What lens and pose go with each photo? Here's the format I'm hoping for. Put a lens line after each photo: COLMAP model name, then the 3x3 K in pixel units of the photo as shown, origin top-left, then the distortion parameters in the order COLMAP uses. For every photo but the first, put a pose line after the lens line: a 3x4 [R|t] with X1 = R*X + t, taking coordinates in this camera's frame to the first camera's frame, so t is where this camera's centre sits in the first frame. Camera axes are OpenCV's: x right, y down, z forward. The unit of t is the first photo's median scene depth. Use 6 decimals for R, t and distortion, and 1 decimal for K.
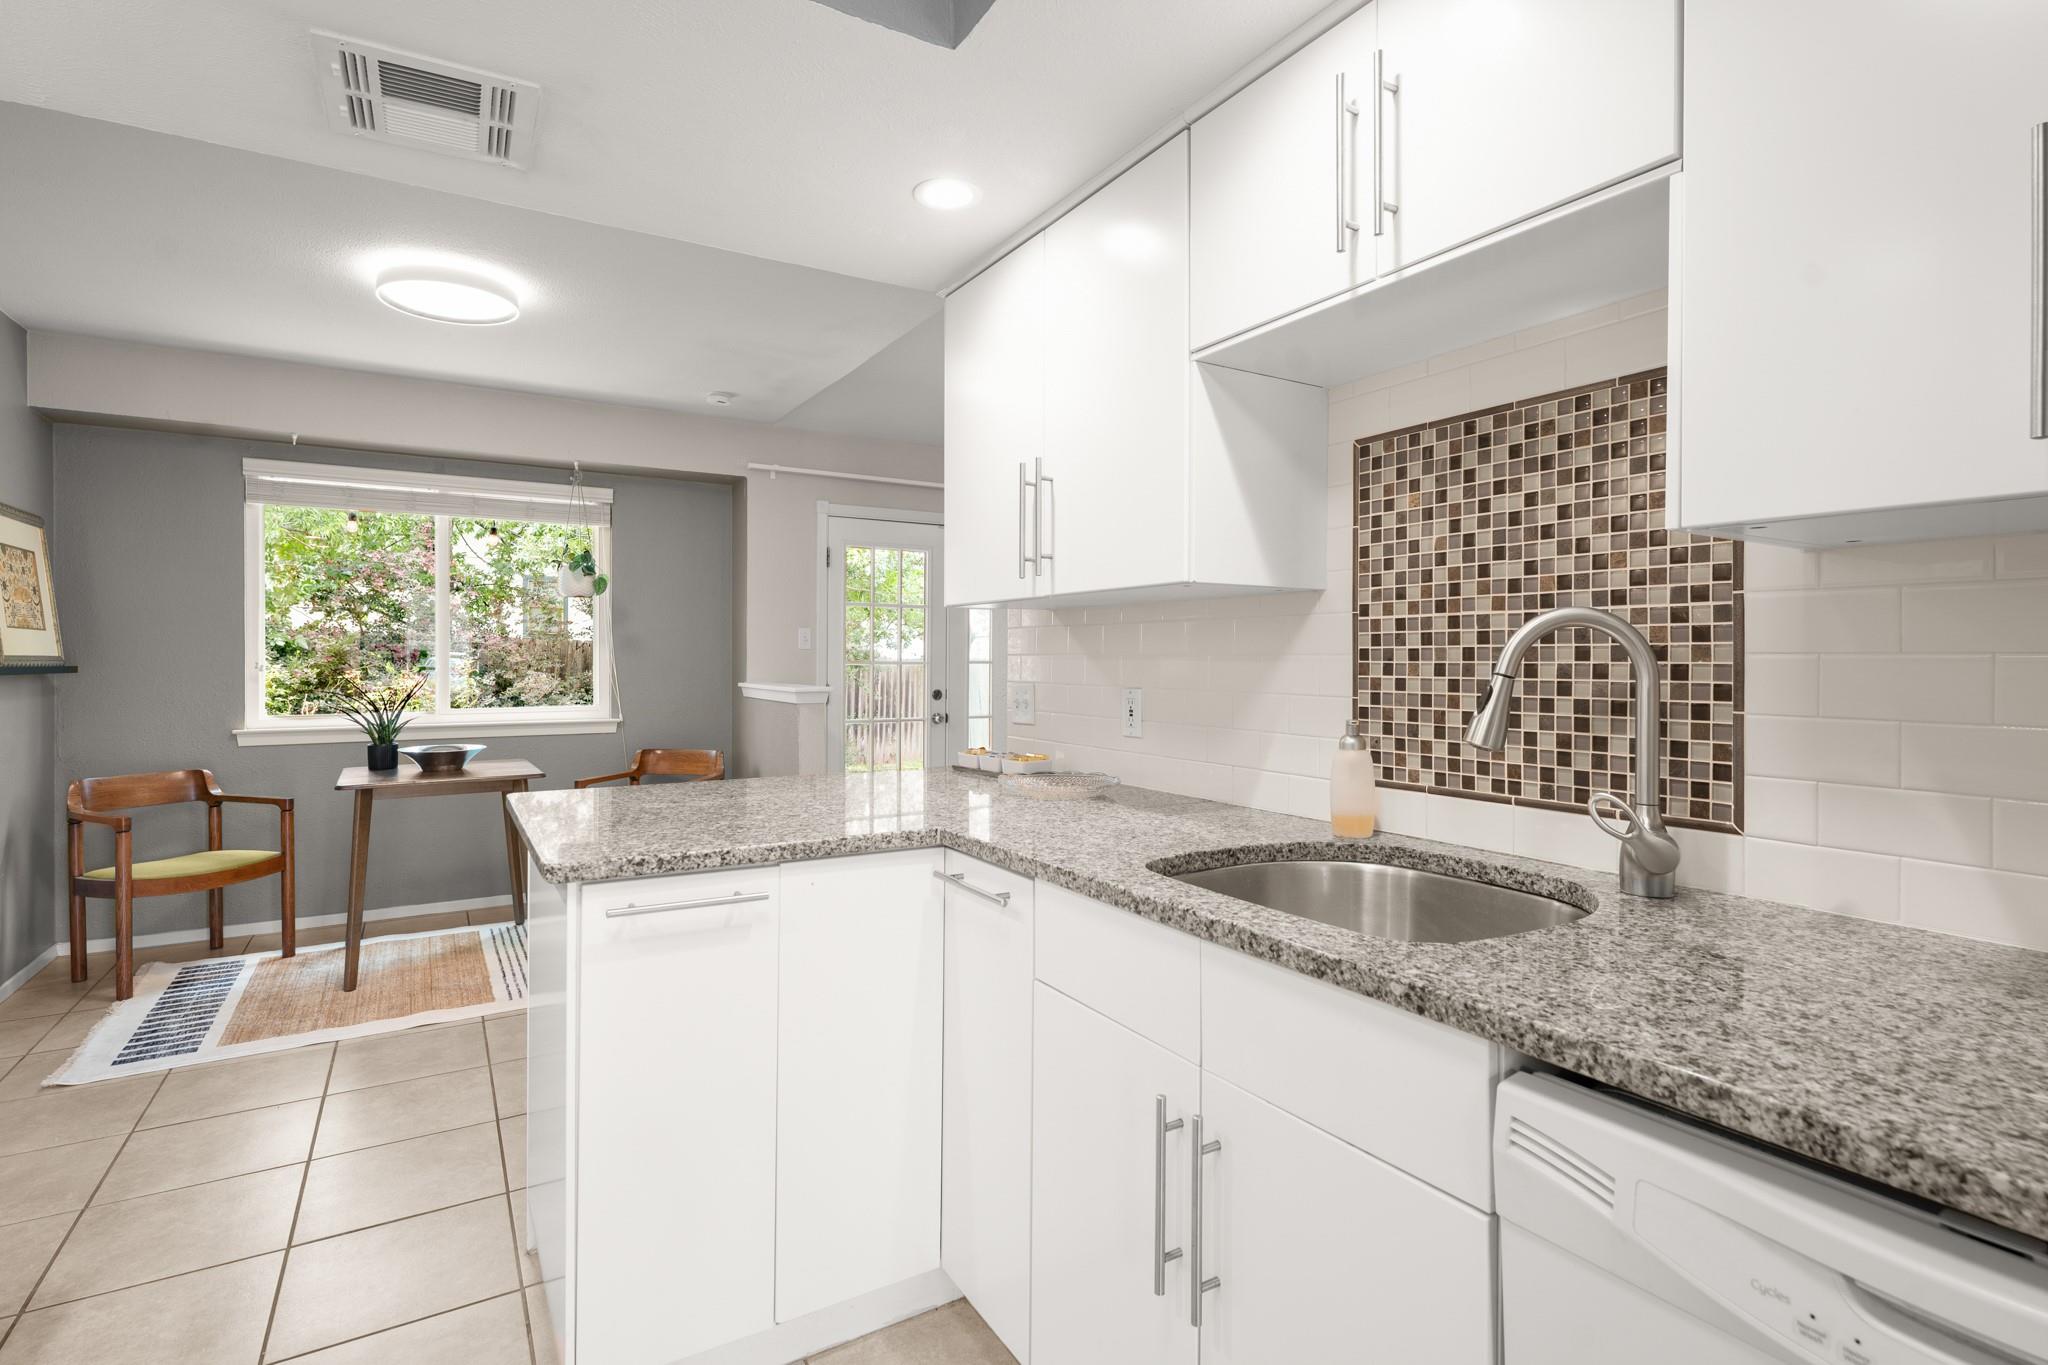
lens RADIAL K [[985.5, 0, 1019.3], [0, 985.5, 661.5], [0, 0, 1]] dist [0.000394, -0.000232]
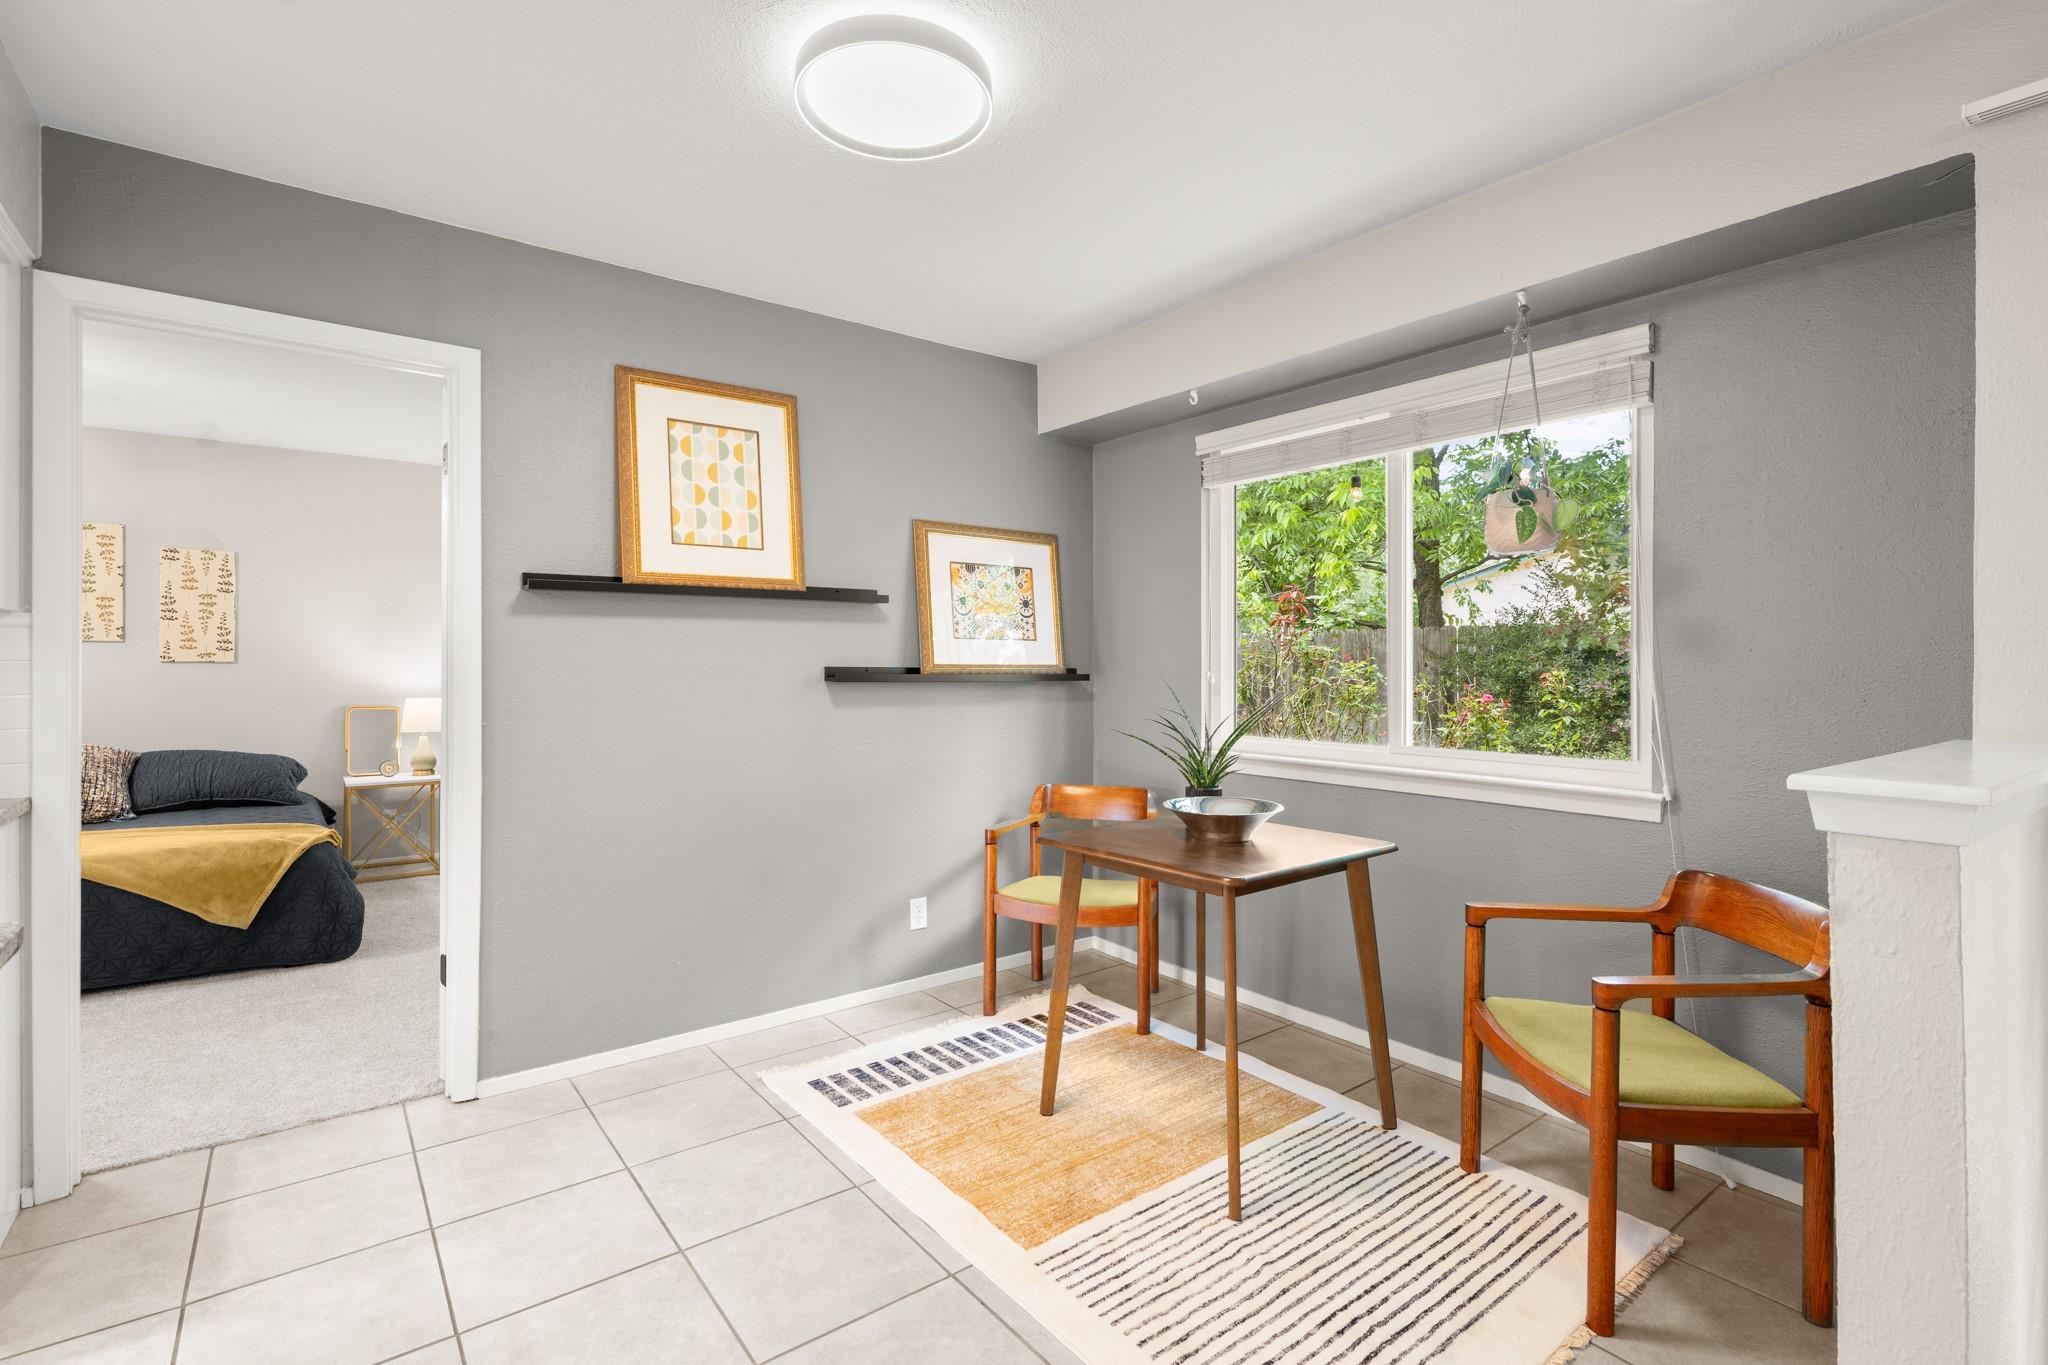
lens RADIAL K [[945.9, 0, 1015.7], [0, 945.9, 671.0], [0, 0, 1]] dist [0.000790, 0.000291]
pose [[0.108399, 0.005909, -0.994090, 0.024221], [-0.005478, 0.999971, 0.005347, -0.003748], [0.994092, 0.004866, 0.108428, 0.838651]]
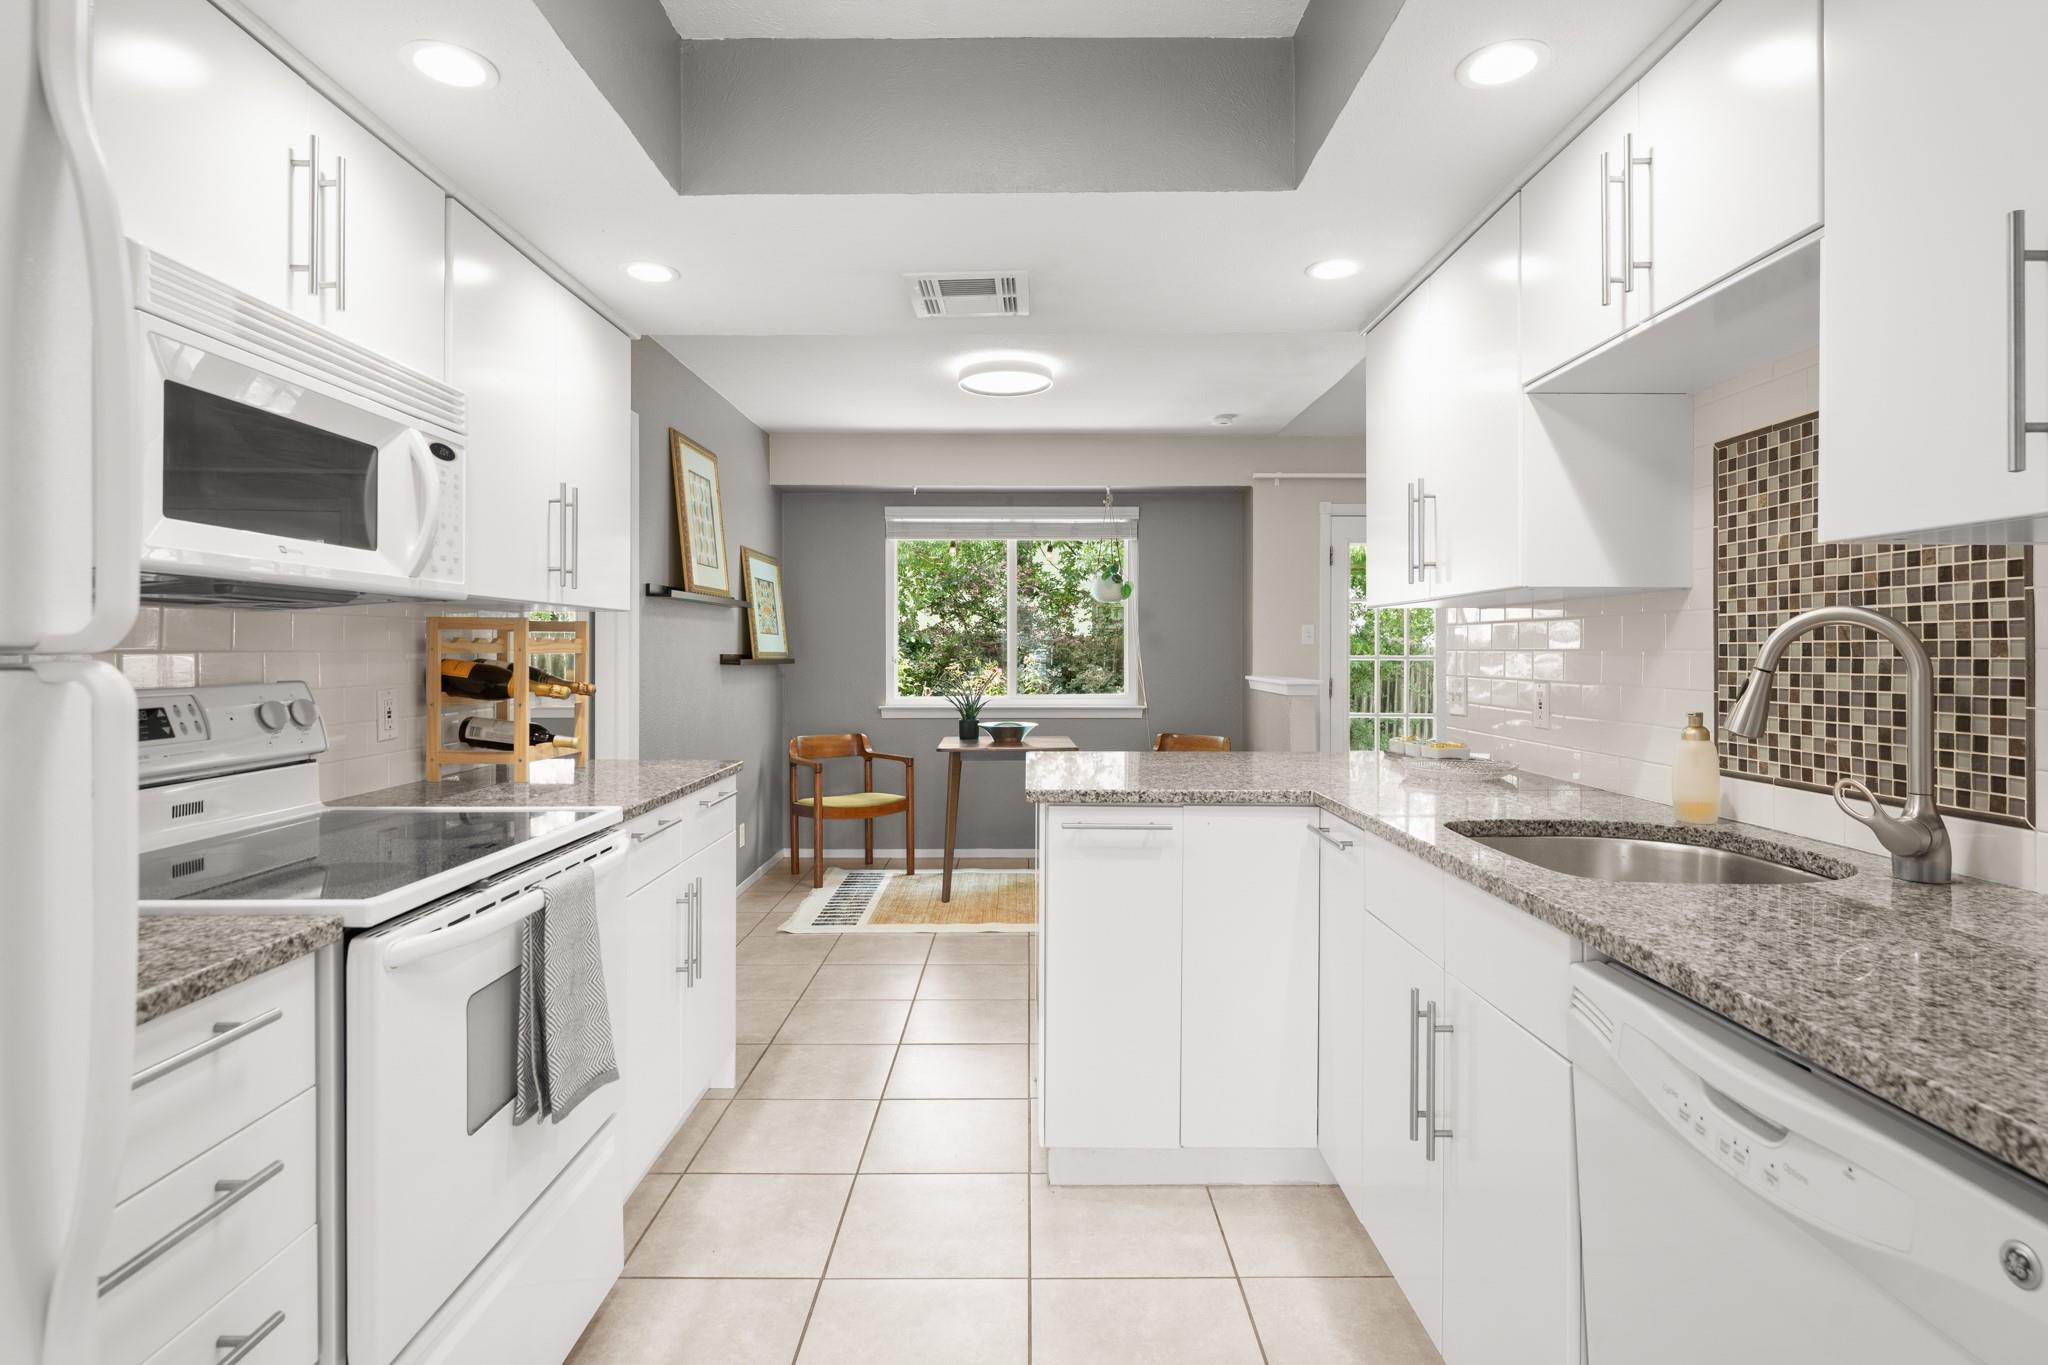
lens RADIAL K [[1031.5, 0, 1029.2], [0, 1031.5, 652.1], [0, 0, 1]] dist [-0.000293, -0.000054]
pose [[0.859287, -0.001033, -0.511492, 0.124826], [-0.001051, 0.999992, -0.003784, -0.000006], [0.511492, 0.003789, 0.859280, -0.135635]]
